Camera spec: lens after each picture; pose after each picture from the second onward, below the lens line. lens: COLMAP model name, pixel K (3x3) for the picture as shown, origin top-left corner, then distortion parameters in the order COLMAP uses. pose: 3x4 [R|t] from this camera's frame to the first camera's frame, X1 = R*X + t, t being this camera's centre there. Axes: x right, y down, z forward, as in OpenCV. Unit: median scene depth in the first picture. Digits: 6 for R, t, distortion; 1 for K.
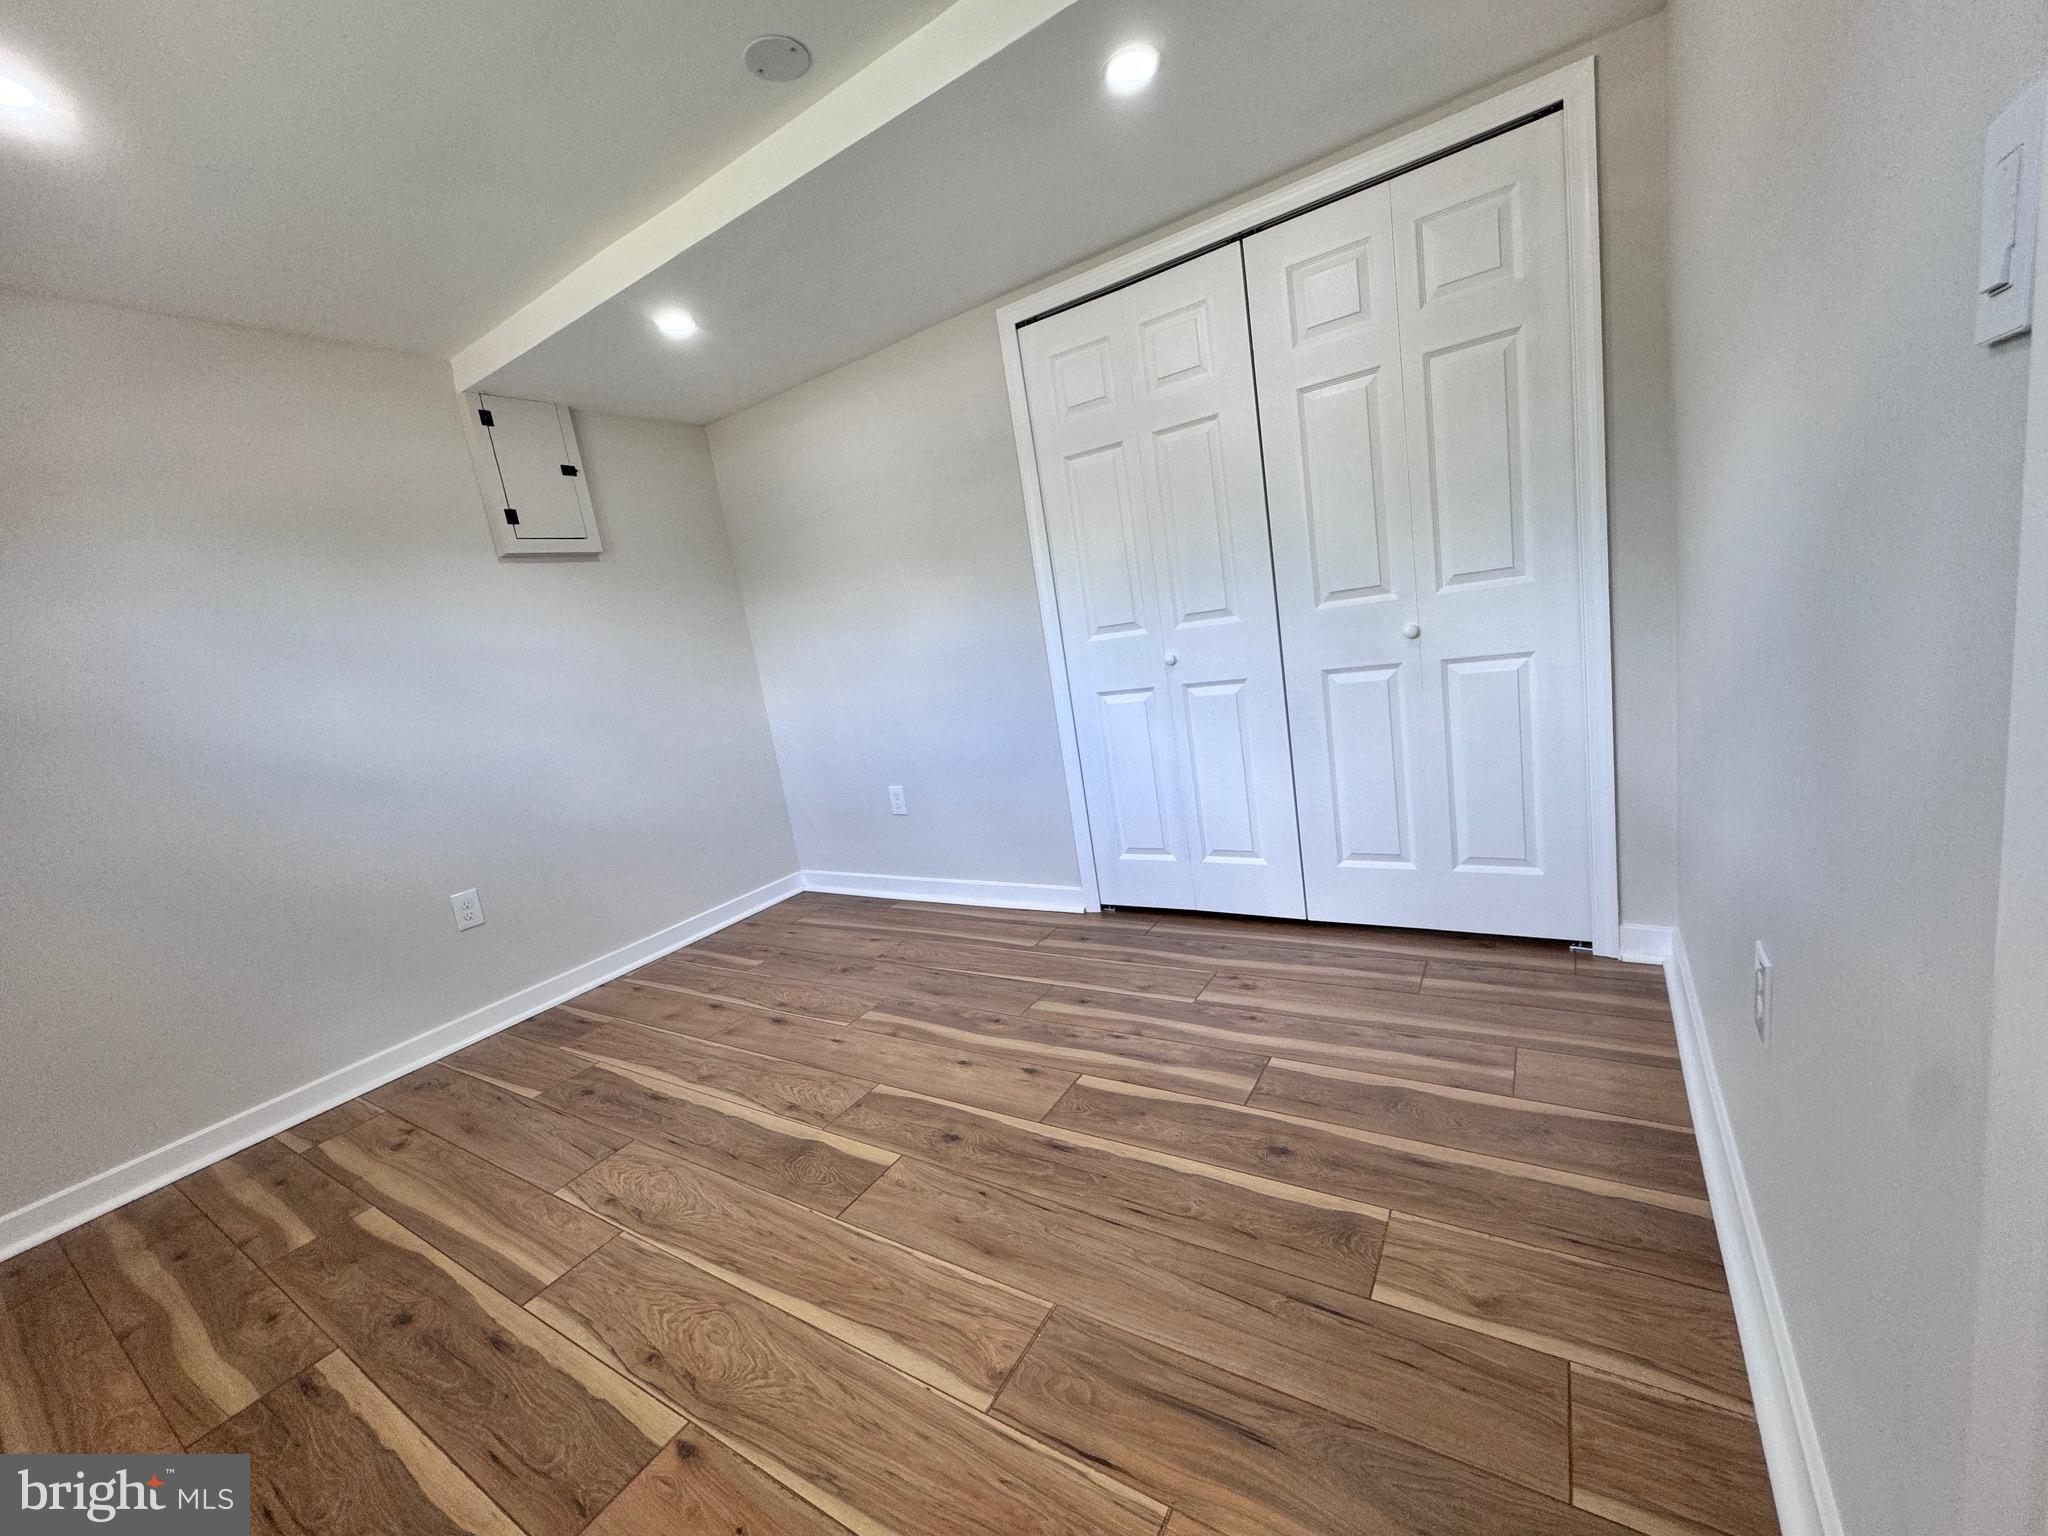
lens RADIAL K [[822.4, 0, 1026.4], [0, 822.4, 776.9], [0, 0, 1]] dist [0.002004, -0.000521]
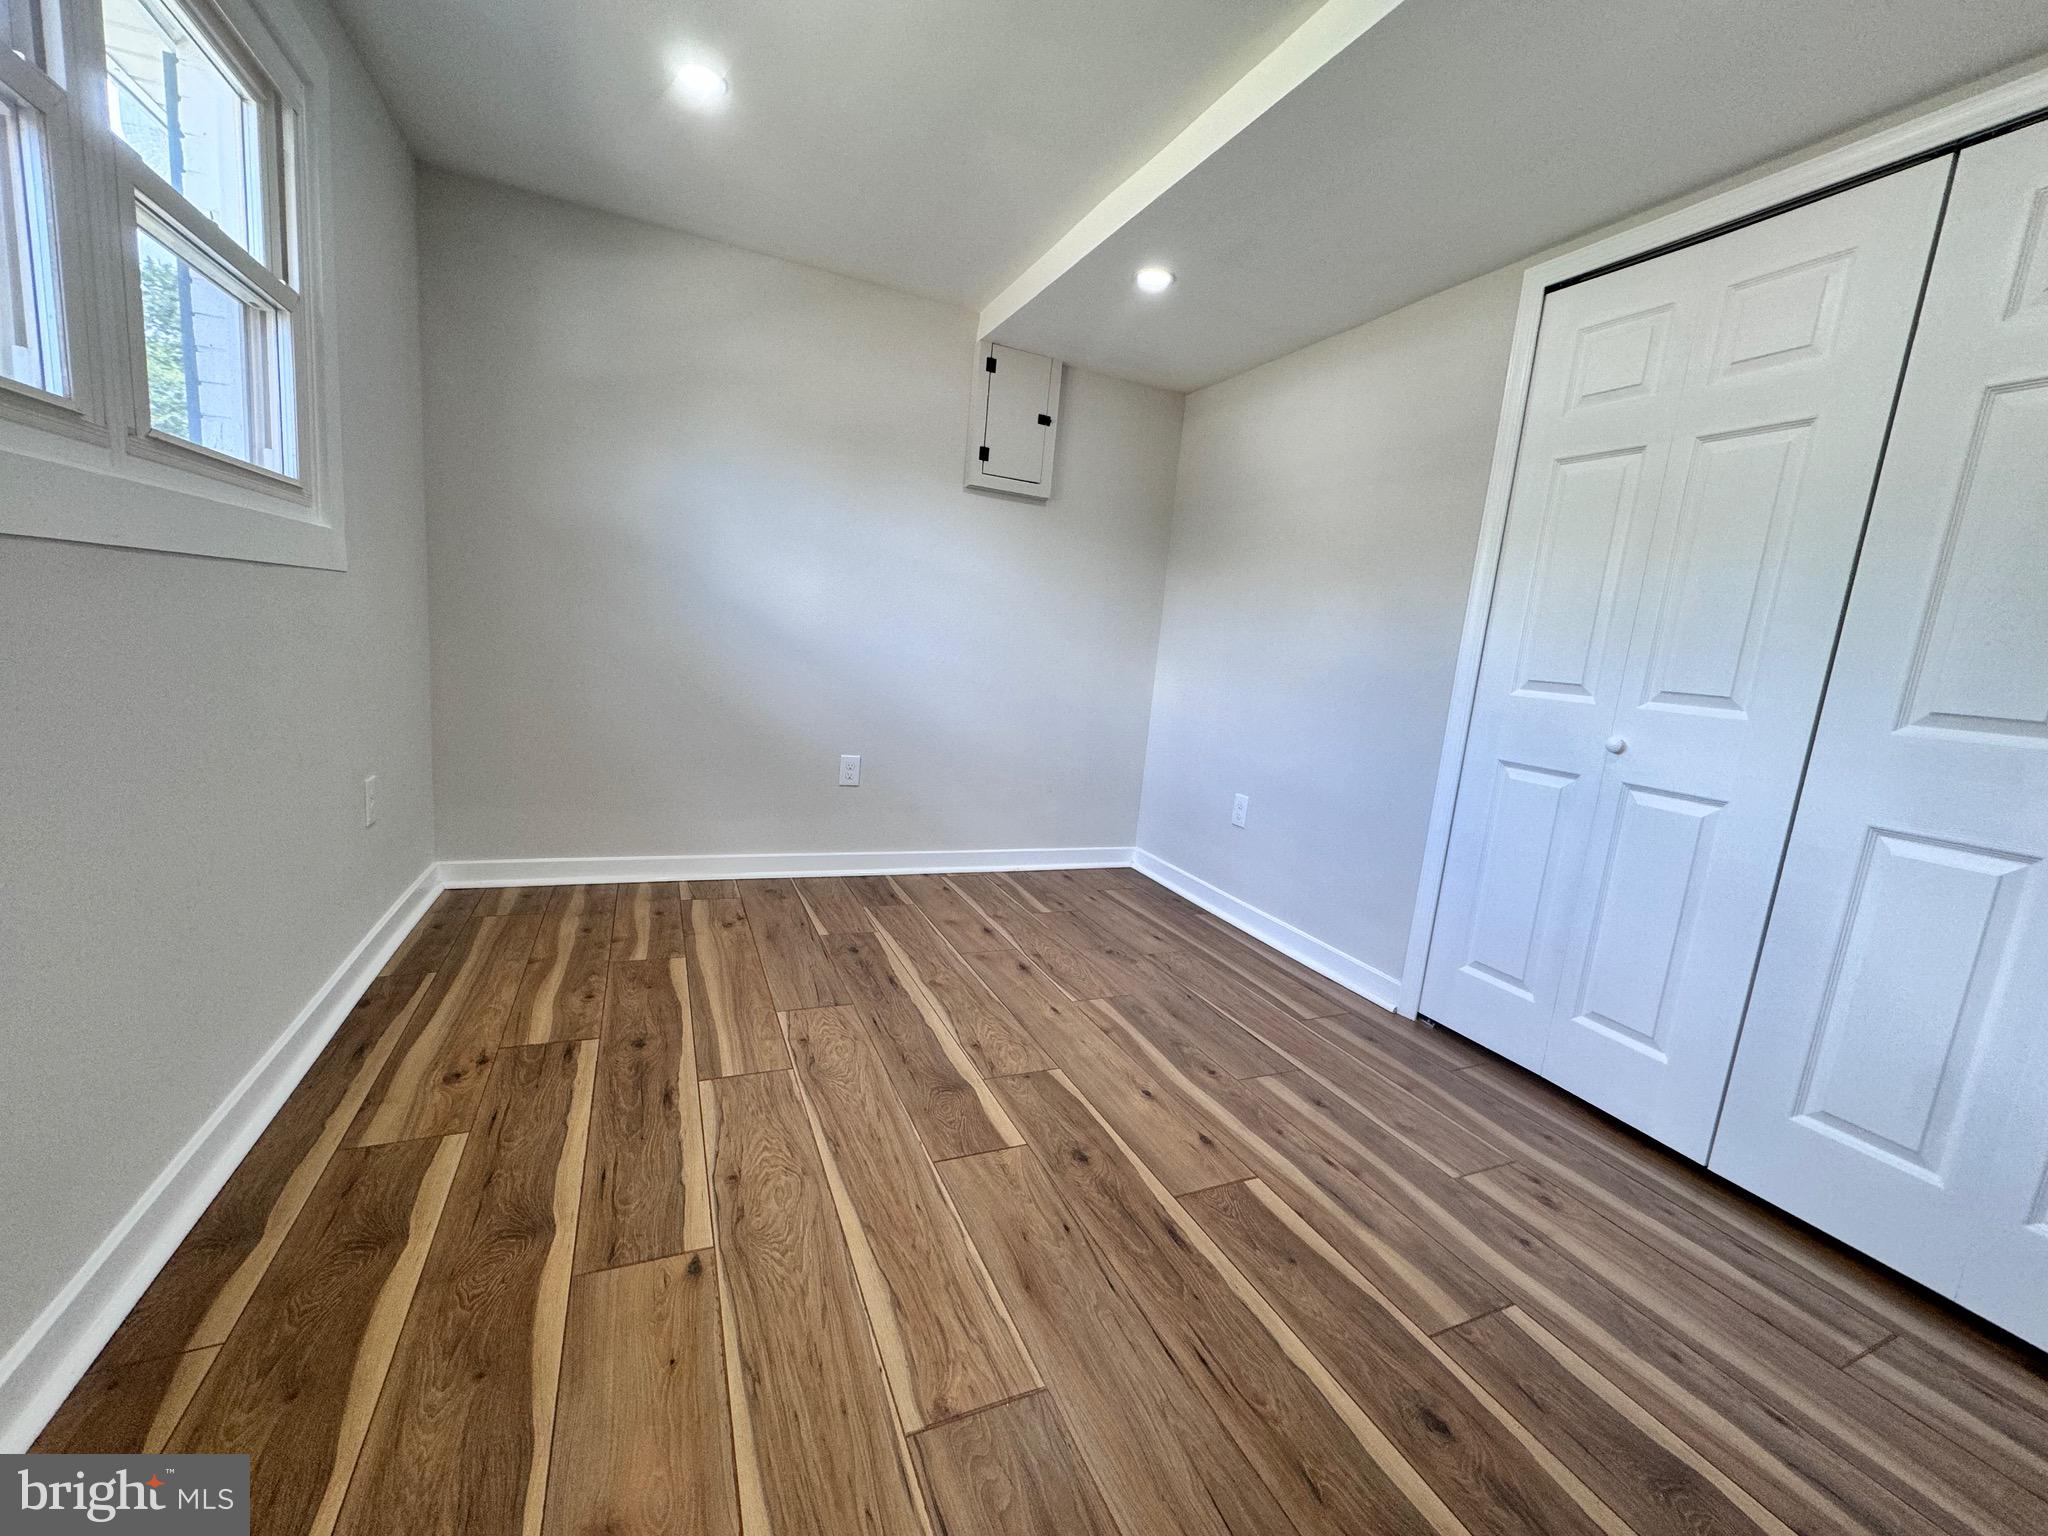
lens RADIAL K [[822.4, 0, 1012.3], [0, 822.4, 774.3], [0, 0, 1]] dist [0.002004, -0.000521]
pose [[0.804555, 0.314630, -0.503686, 0.147024], [-0.316328, 0.944841, 0.084918, -0.011888], [0.502621, 0.091009, 0.859703, 0.119991]]
